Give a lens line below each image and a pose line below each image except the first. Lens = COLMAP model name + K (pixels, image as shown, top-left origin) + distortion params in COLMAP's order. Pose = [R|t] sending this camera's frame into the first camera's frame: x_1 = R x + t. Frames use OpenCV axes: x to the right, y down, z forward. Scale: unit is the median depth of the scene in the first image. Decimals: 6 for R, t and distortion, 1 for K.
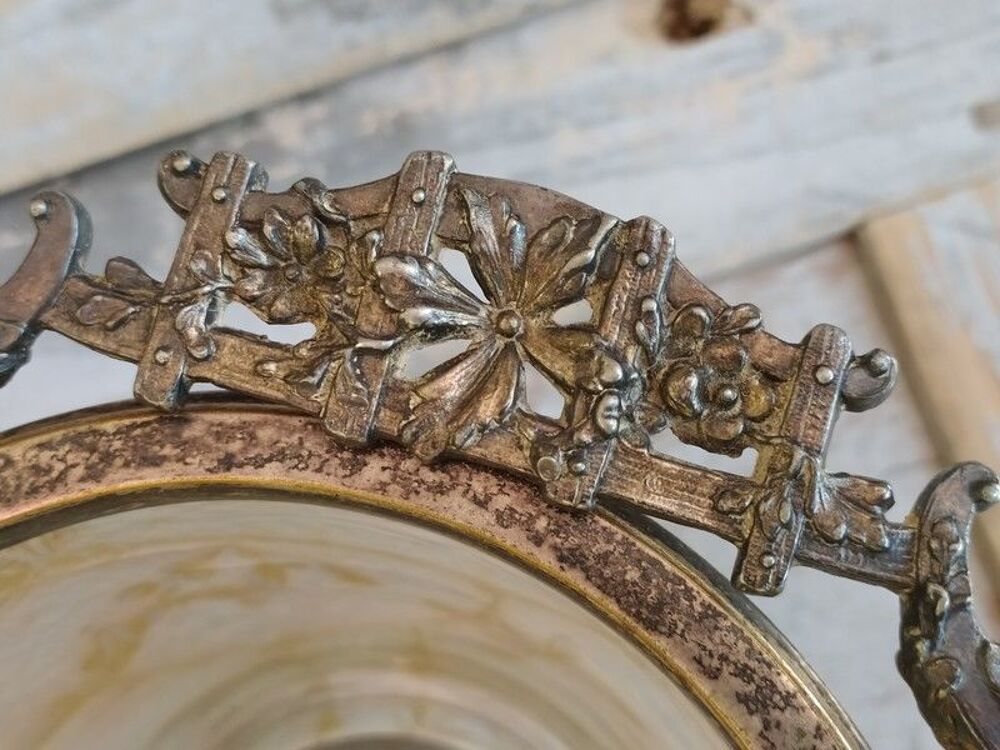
lens RADIAL K [[1516.5, 0, 500.0], [0, 1516.5, 375.0], [0, 0, 1]] dist [0.027235, -0.016768]
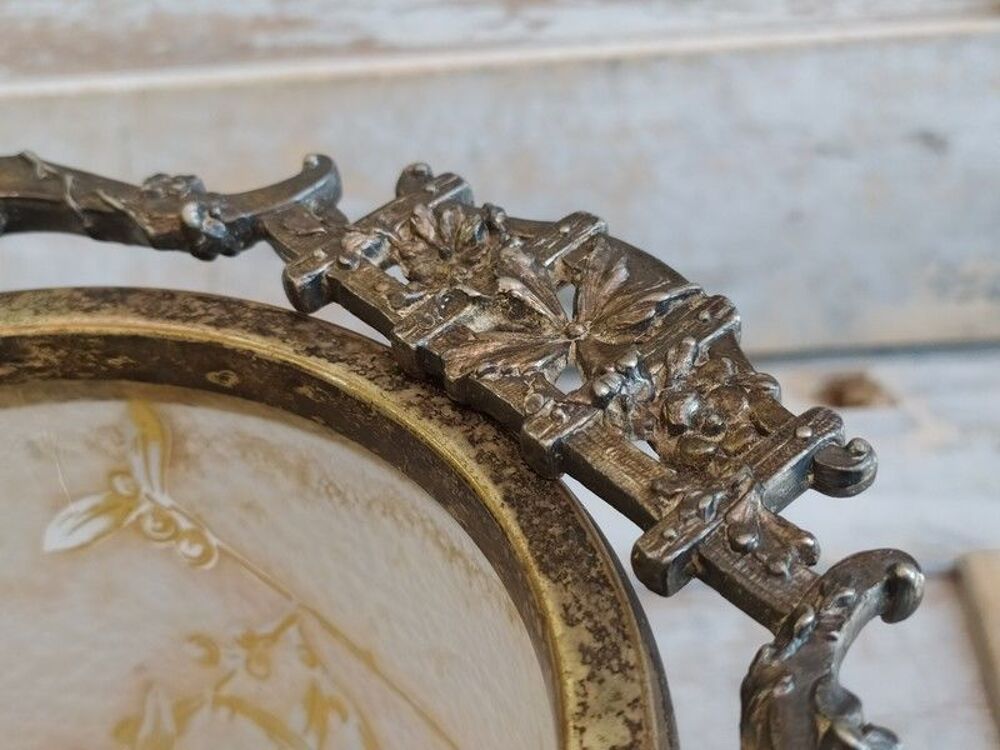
lens RADIAL K [[1516.5, 0, 500.0], [0, 1516.5, 375.0], [0, 0, 1]] dist [0.027235, -0.016768]
pose [[0.841621, 0.349975, -0.411328, 0.426775], [-0.521974, 0.722609, -0.453188, 0.522843], [0.138625, 0.596115, 0.790841, 0.109149]]
